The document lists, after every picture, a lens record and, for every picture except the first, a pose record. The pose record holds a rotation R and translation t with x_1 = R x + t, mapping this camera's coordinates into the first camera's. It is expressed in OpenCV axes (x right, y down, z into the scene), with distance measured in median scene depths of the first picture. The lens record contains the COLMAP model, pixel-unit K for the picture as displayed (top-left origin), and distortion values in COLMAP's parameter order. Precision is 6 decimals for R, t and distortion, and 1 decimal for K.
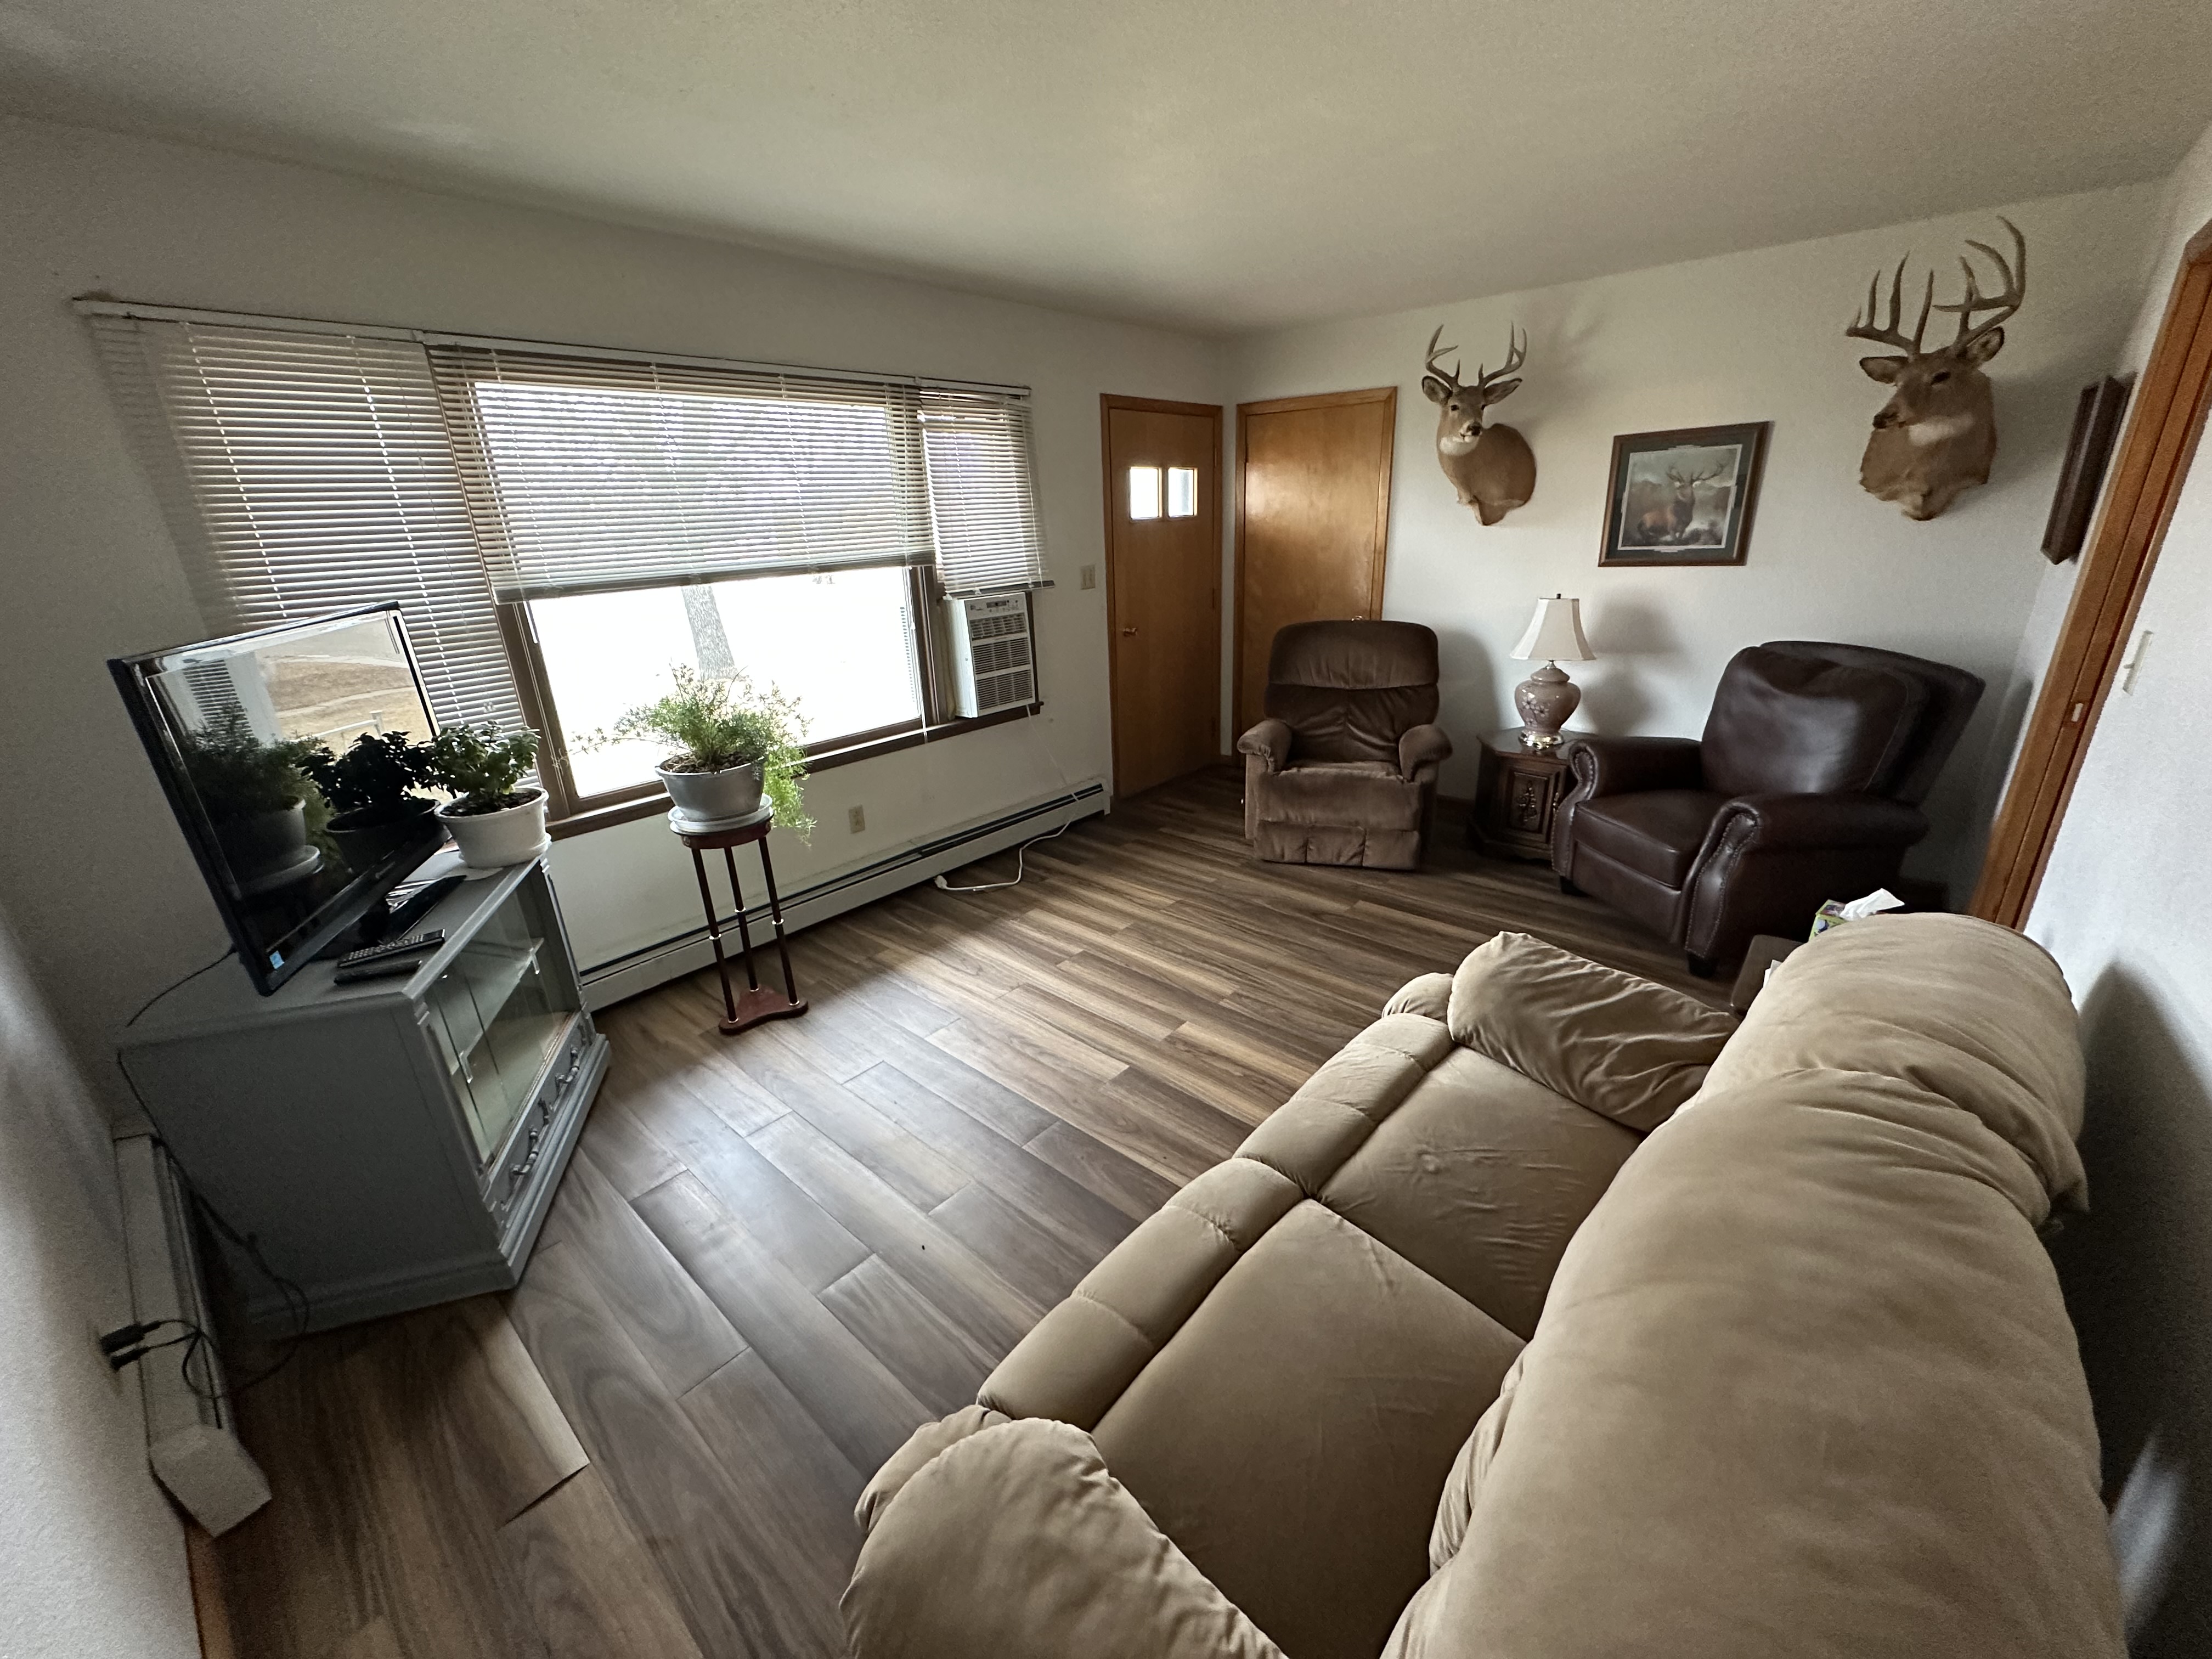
lens RADIAL K [[881.0, 0, 1101.5], [0, 881.0, 836.0], [0, 0, 1]] dist [-0.001463, 0.000385]
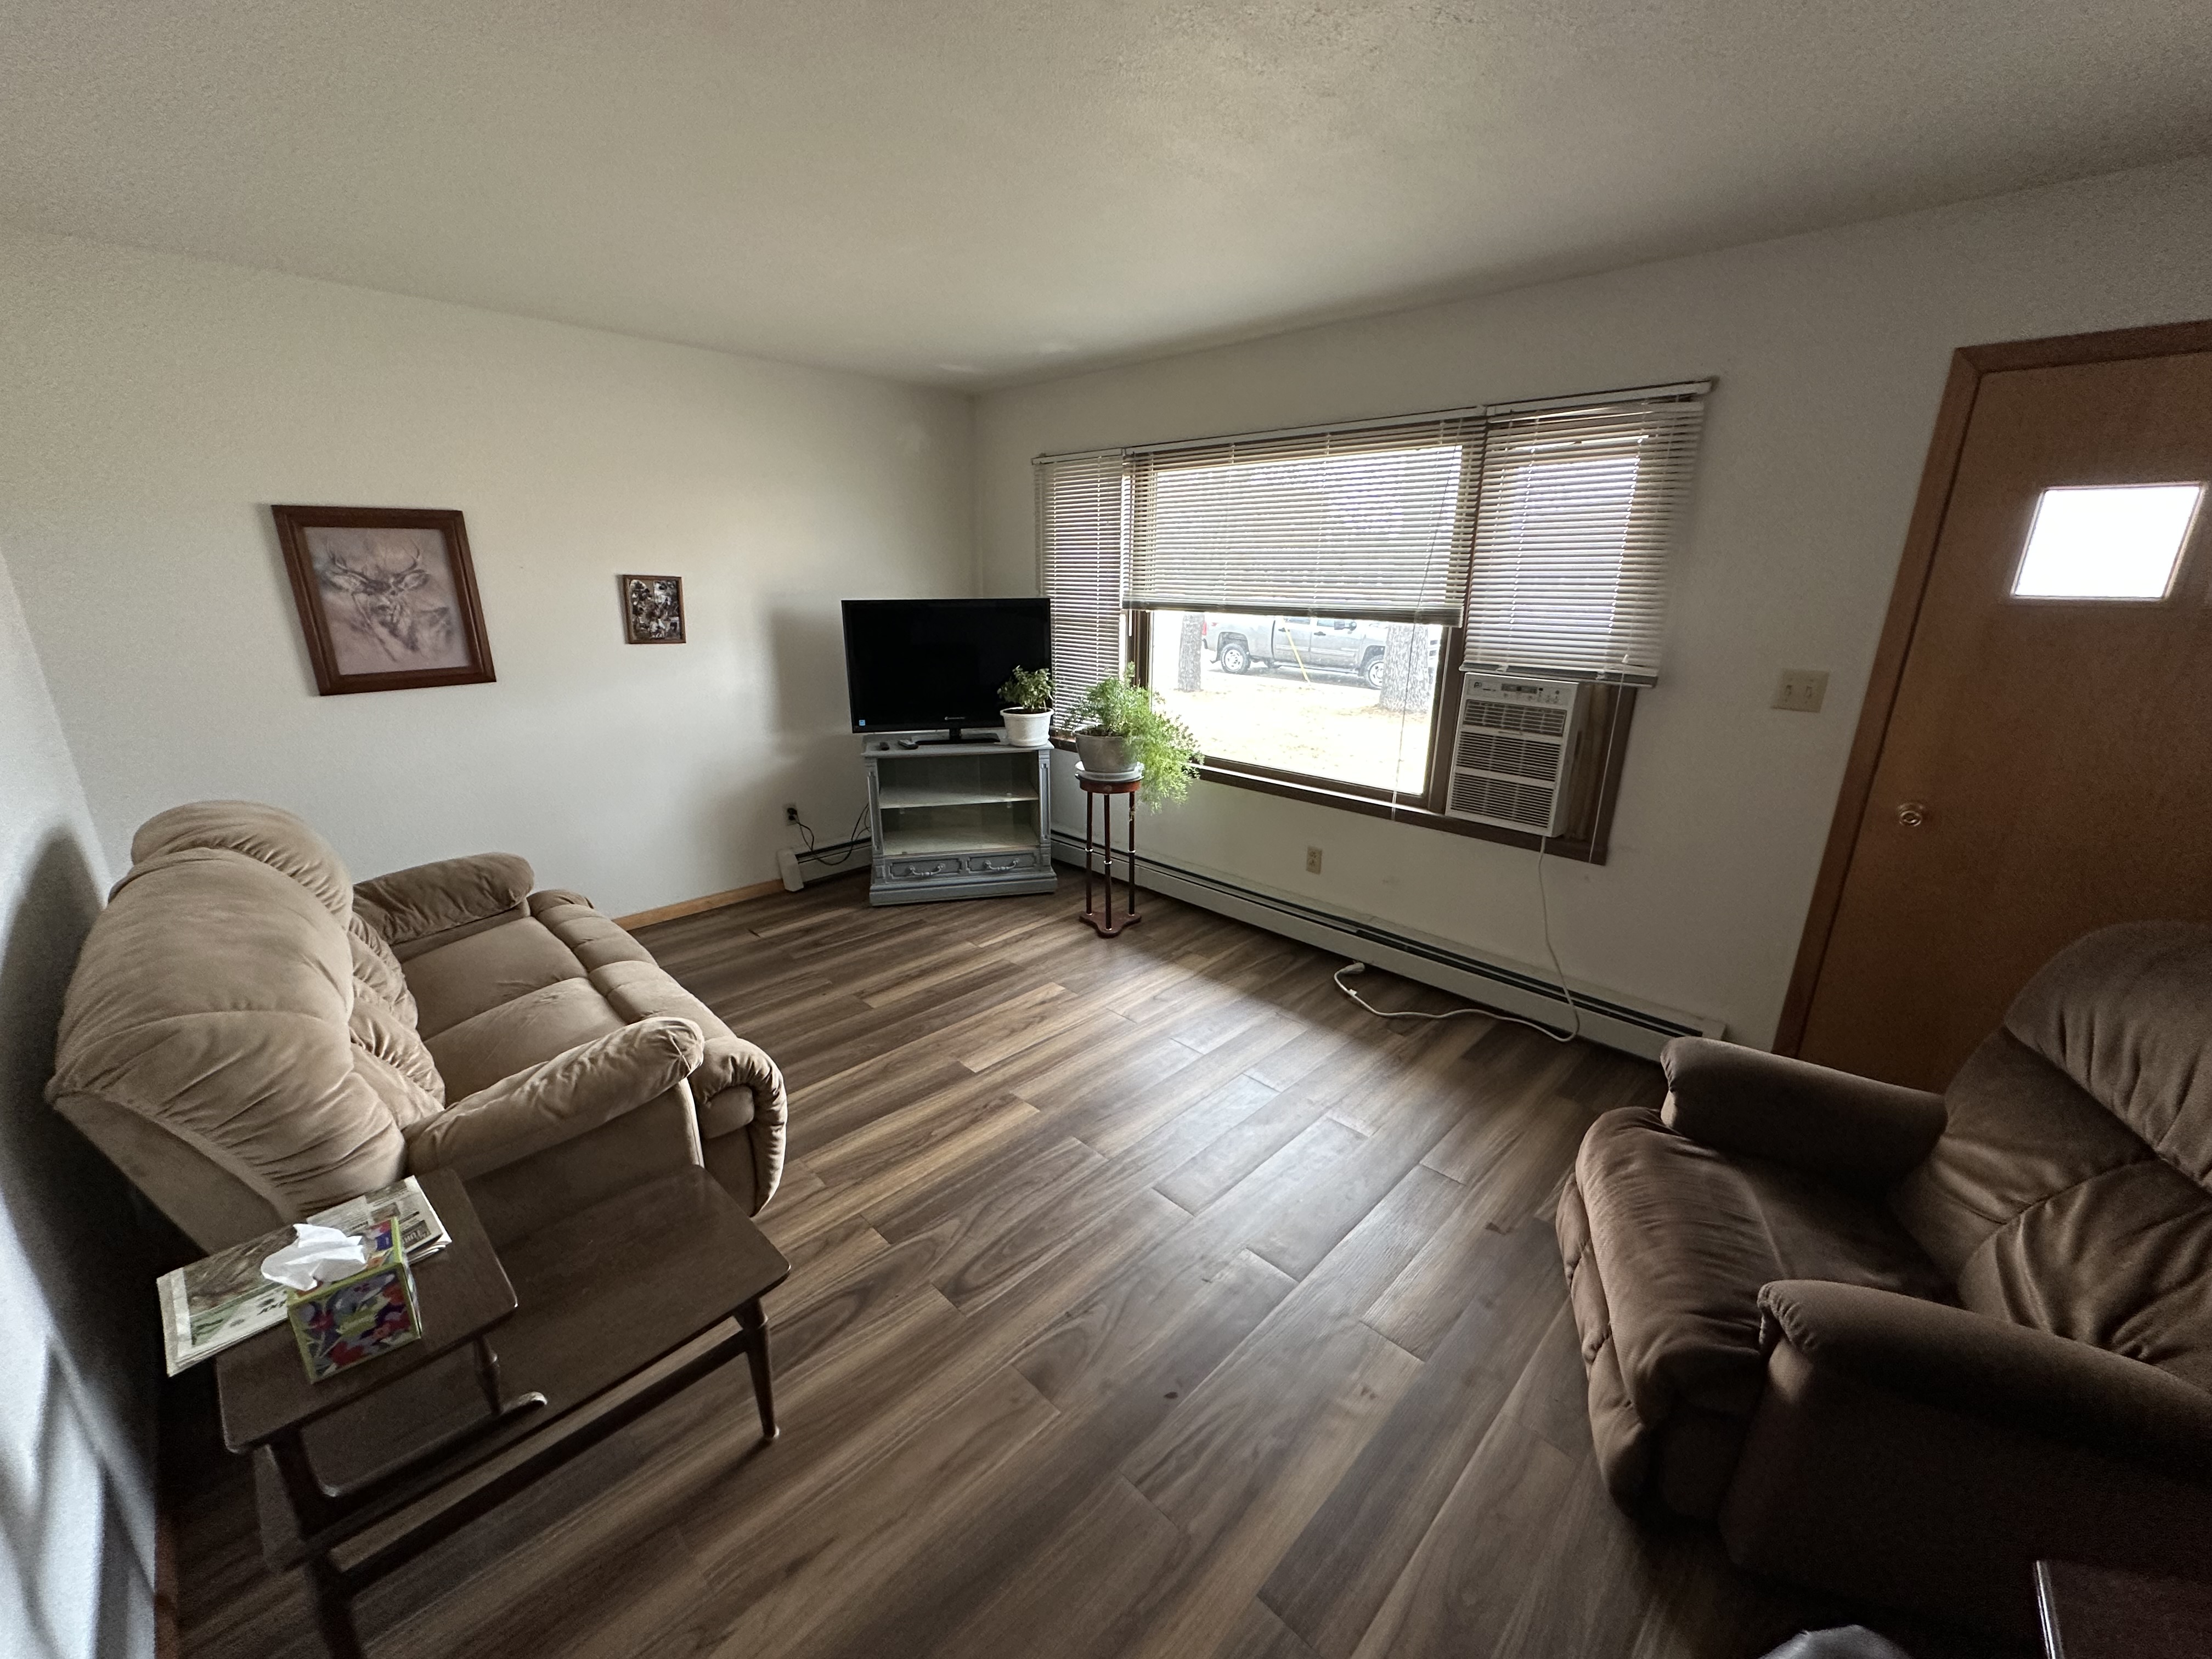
lens RADIAL K [[881.0, 0, 1095.2], [0, 881.0, 828.5], [0, 0, 1]] dist [-0.001463, 0.000385]
pose [[-0.054379, 0.321459, -0.945361, 0.690164], [-0.354087, 0.879027, 0.319271, -0.289319], [0.933630, 0.352101, 0.066024, 0.702365]]
